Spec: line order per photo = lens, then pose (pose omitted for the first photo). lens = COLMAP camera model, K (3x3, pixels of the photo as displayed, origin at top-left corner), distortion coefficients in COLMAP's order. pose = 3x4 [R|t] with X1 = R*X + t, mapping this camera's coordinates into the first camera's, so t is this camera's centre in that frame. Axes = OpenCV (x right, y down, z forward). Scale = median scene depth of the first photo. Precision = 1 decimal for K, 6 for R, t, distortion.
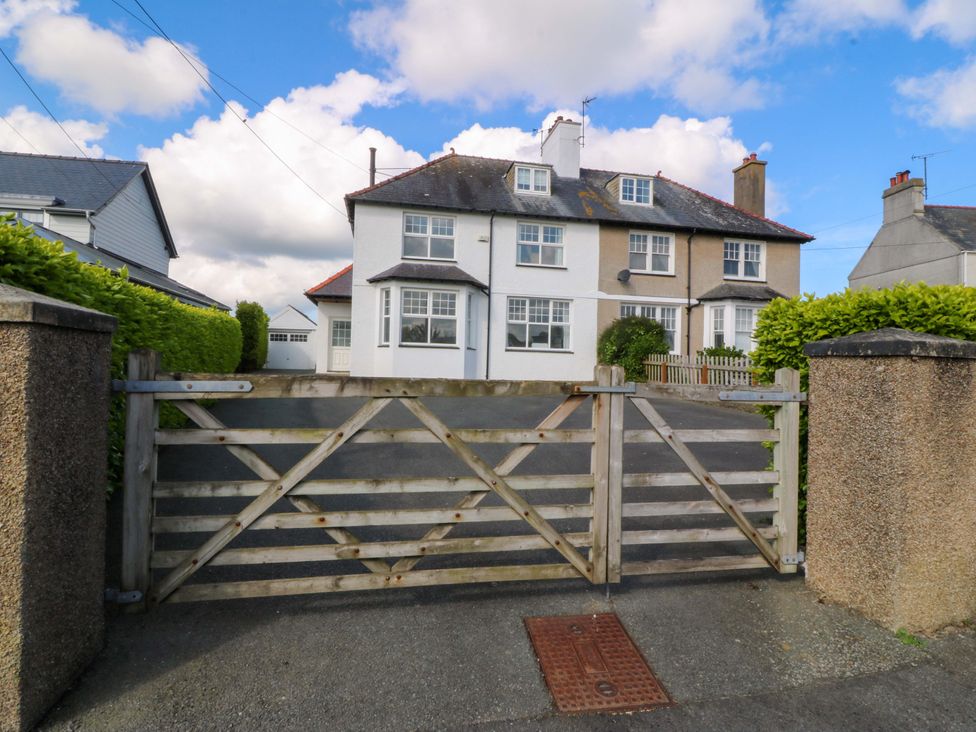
lens RADIAL K [[509.9, 0, 486.5], [0, 509.9, 354.2], [0, 0, 1]] dist [0.002982, -0.014902]
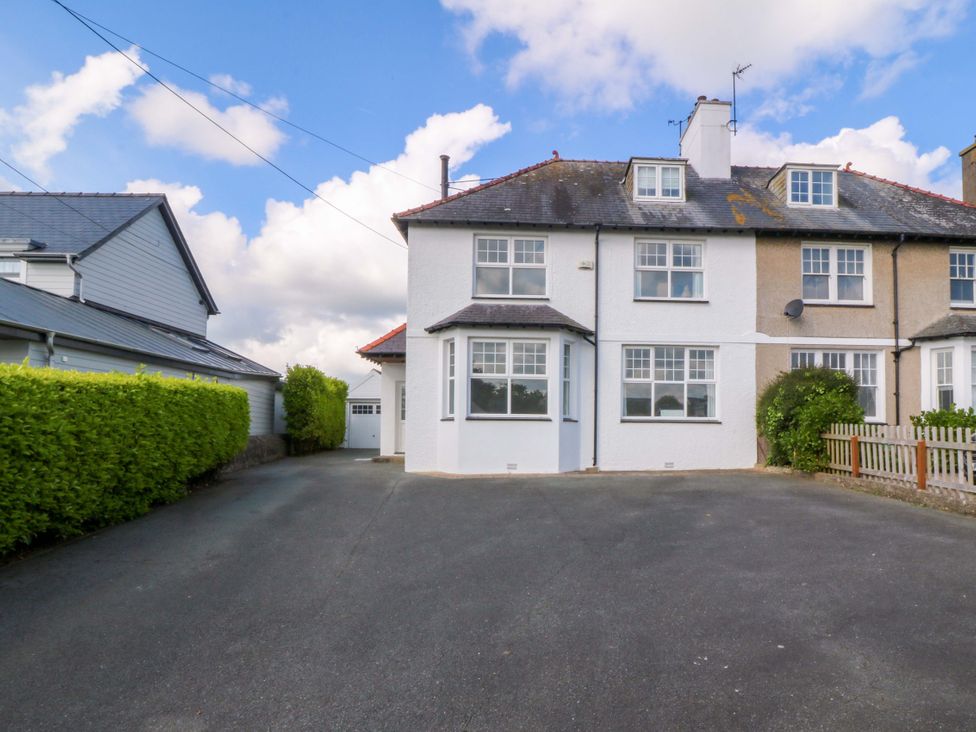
lens RADIAL K [[602.0, 0, 569.4], [0, 602.0, 415.3], [0, 0, 1]] dist [-0.004218, -0.004211]
pose [[0.990825, -0.022714, -0.133226, 0.074992], [0.021058, 0.999683, -0.013825, -0.005944], [0.133498, 0.010893, 0.990989, 0.161962]]
